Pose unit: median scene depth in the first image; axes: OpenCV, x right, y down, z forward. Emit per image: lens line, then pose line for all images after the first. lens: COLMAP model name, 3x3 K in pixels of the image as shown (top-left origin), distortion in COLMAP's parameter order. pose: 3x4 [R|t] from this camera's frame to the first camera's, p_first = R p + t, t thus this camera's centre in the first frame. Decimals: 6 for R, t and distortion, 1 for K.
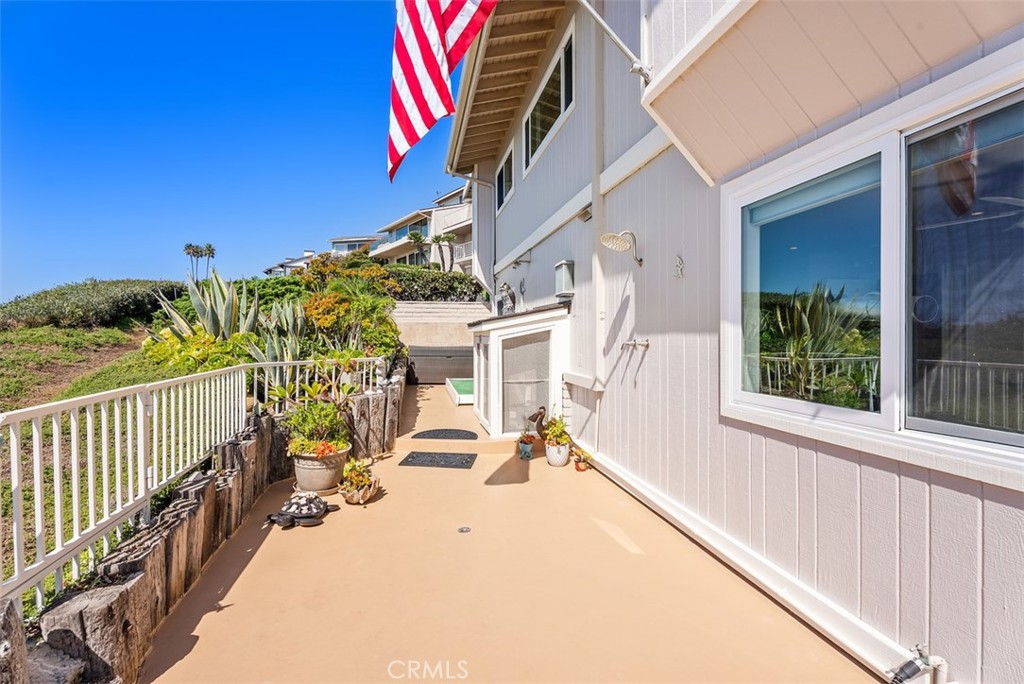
lens RADIAL K [[461.0, 0, 509.5], [0, 461.0, 336.9], [0, 0, 1]] dist [-0.001756, -0.000150]
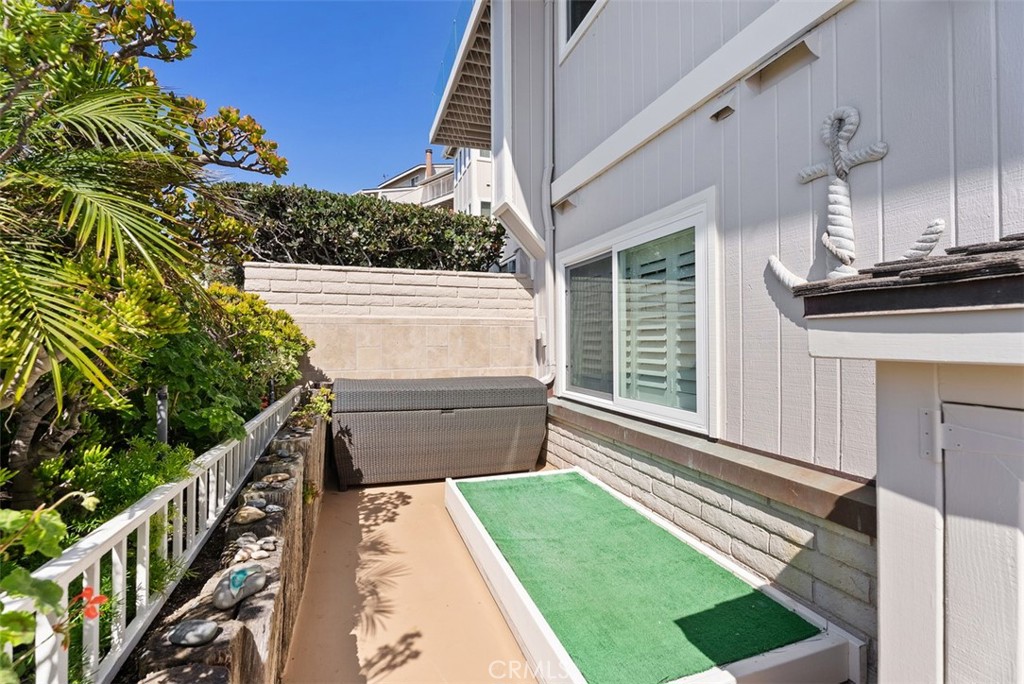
lens RADIAL K [[461.0, 0, 509.5], [0, 461.0, 336.9], [0, 0, 1]] dist [-0.001756, -0.000150]
pose [[0.992769, -0.001178, 0.120038, -0.117240], [0.003182, 0.999859, -0.016509, -0.008955], [-0.120001, 0.016771, 0.992632, 0.581561]]
